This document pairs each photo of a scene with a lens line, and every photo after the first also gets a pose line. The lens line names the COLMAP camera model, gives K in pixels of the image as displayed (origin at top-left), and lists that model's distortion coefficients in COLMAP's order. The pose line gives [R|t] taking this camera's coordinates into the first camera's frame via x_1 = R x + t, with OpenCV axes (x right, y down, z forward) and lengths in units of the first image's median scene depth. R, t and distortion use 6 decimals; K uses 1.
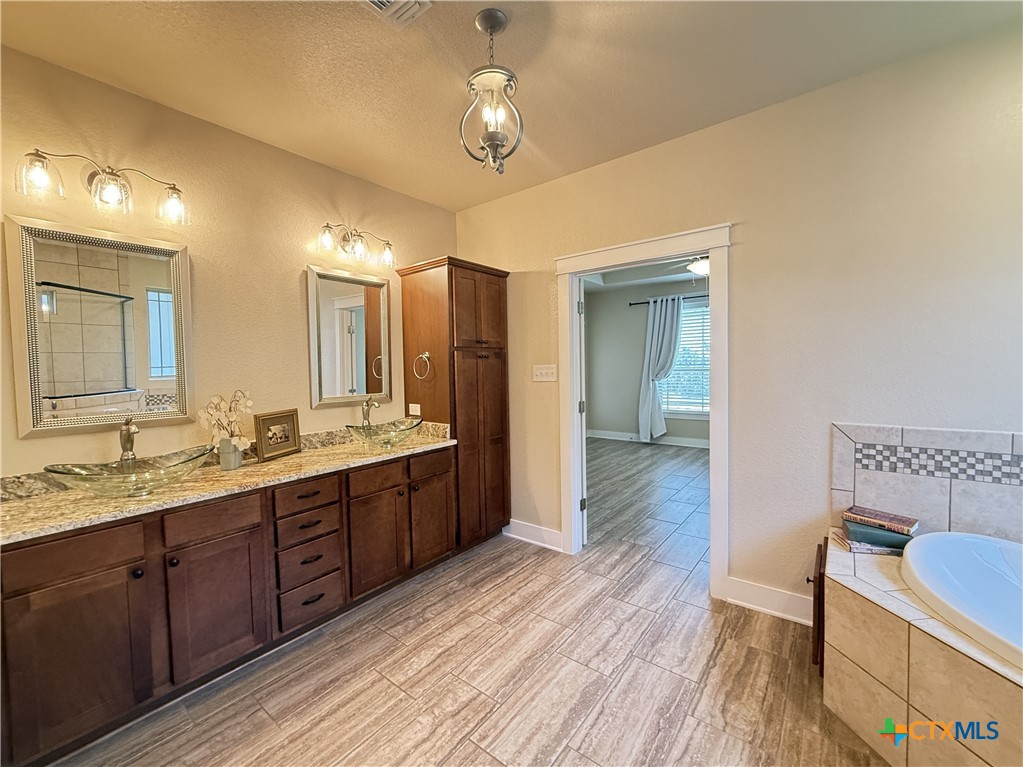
lens RADIAL K [[410.4, 0, 513.1], [0, 410.4, 385.8], [0, 0, 1]] dist [0.000234, -0.000176]
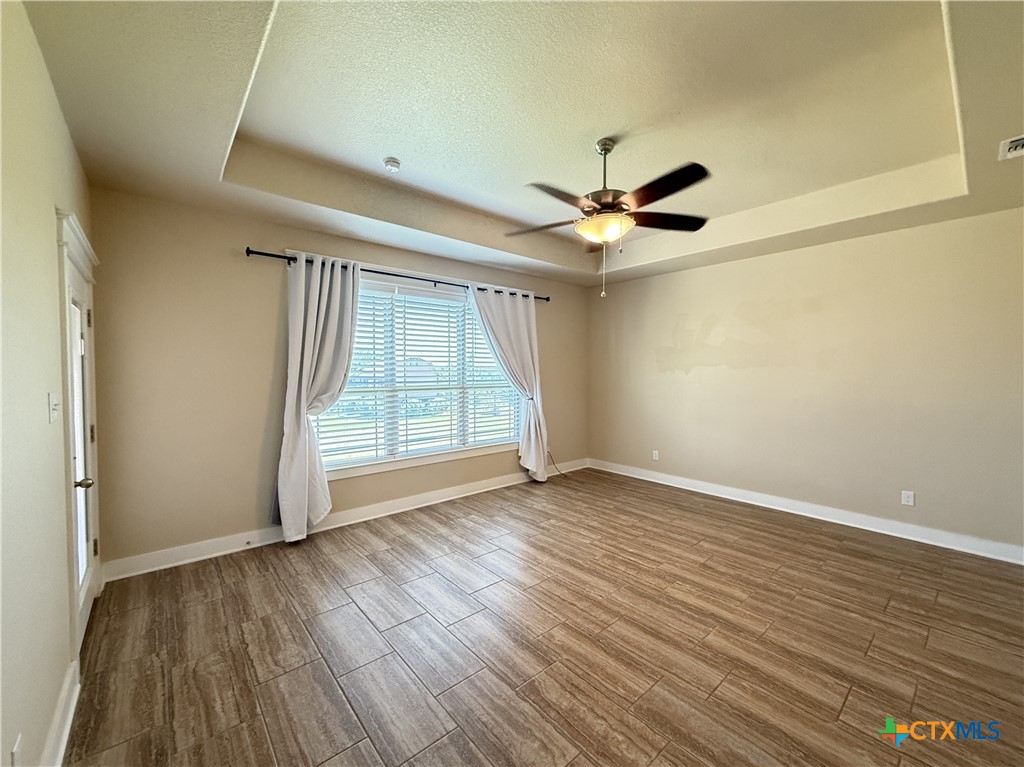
lens RADIAL K [[410.8, 0, 504.0], [0, 410.8, 375.6], [0, 0, 1]] dist [0.000234, -0.000176]
pose [[0.198752, 0.006301, 0.980030, -0.112534], [0.039242, 0.999126, -0.014383, -0.043504], [-0.979264, 0.041317, 0.198331, 0.662452]]
